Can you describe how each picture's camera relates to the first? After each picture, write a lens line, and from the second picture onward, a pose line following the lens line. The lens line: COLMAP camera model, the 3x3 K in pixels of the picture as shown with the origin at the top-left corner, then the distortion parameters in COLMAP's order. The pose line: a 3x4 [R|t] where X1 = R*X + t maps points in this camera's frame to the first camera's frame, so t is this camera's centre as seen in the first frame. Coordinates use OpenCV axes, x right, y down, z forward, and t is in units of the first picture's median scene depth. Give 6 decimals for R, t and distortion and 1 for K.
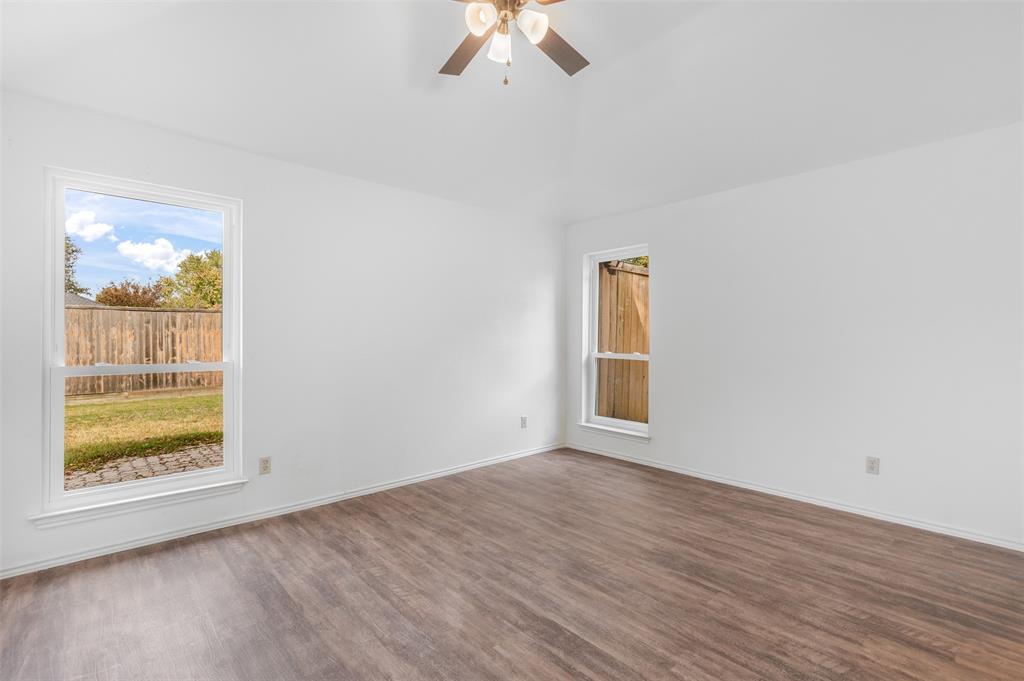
lens RADIAL K [[463.7, 0, 511.8], [0, 463.7, 339.2], [0, 0, 1]] dist [0.008416, -0.000986]
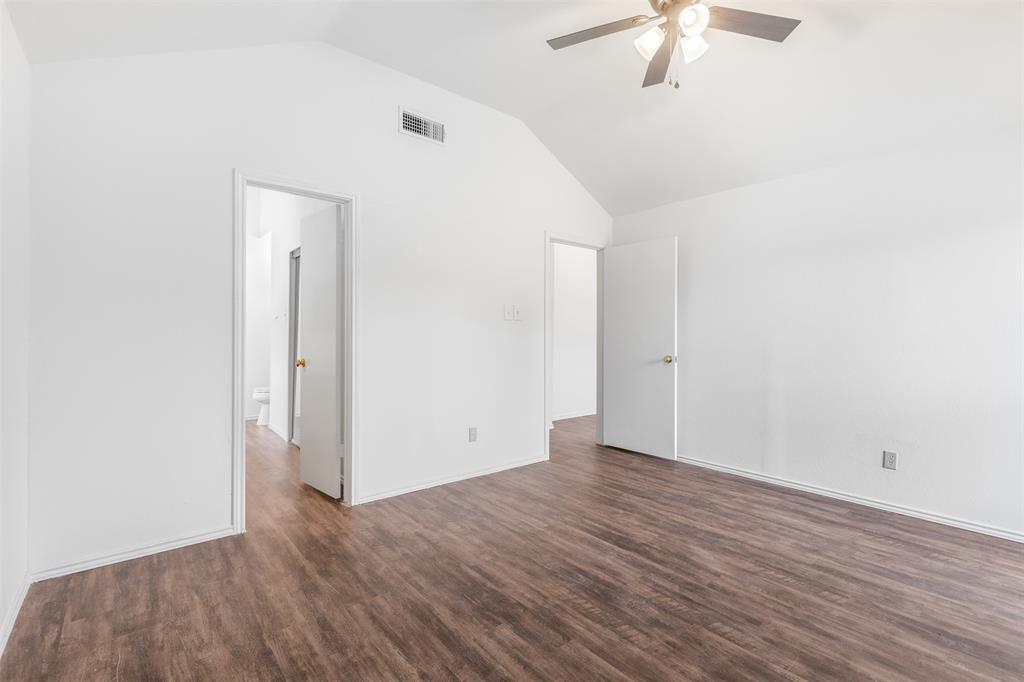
lens RADIAL K [[463.7, 0, 512.3], [0, 463.7, 337.3], [0, 0, 1]] dist [0.008416, -0.000986]
pose [[-0.999168, -0.005610, 0.040402, 0.304029], [-0.005203, 0.999935, 0.010156, 0.000379], [-0.040456, 0.009937, -0.999132, 2.017088]]
